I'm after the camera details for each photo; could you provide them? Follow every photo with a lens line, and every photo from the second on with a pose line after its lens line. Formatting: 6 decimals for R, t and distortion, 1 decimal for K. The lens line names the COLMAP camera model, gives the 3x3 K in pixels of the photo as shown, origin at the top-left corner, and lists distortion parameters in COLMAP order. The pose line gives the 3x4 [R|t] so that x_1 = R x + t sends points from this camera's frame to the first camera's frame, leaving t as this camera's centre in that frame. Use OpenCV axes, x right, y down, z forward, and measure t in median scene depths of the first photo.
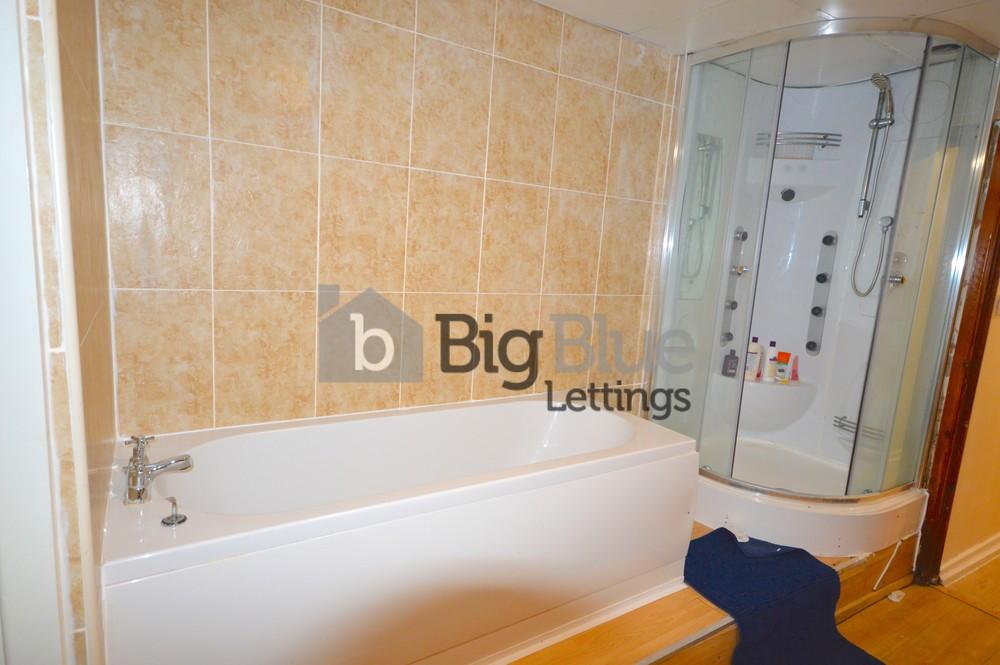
lens RADIAL K [[551.6, 0, 499.2], [0, 551.6, 334.5], [0, 0, 1]] dist [0.030454, 0.000411]
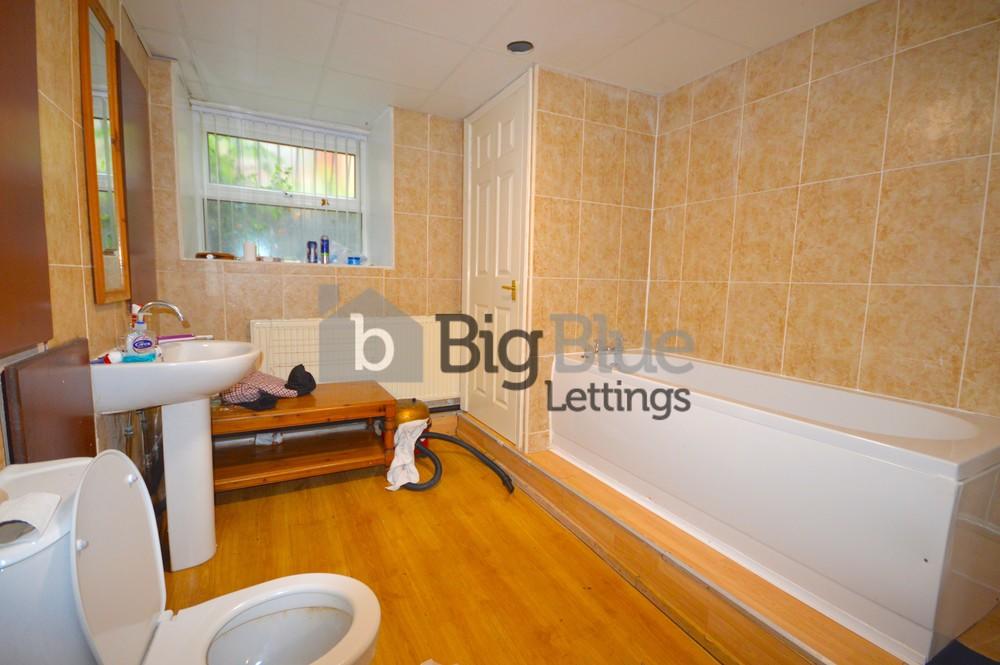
lens RADIAL K [[453.2, 0, 500.0], [0, 453.2, 330.3], [0, 0, 1]] dist [-0.004560, -0.001697]
pose [[-0.079060, 0.047628, -0.995731, 0.940670], [-0.174023, 0.982861, 0.060829, 0.085828], [0.981563, 0.178090, -0.069417, 0.442062]]
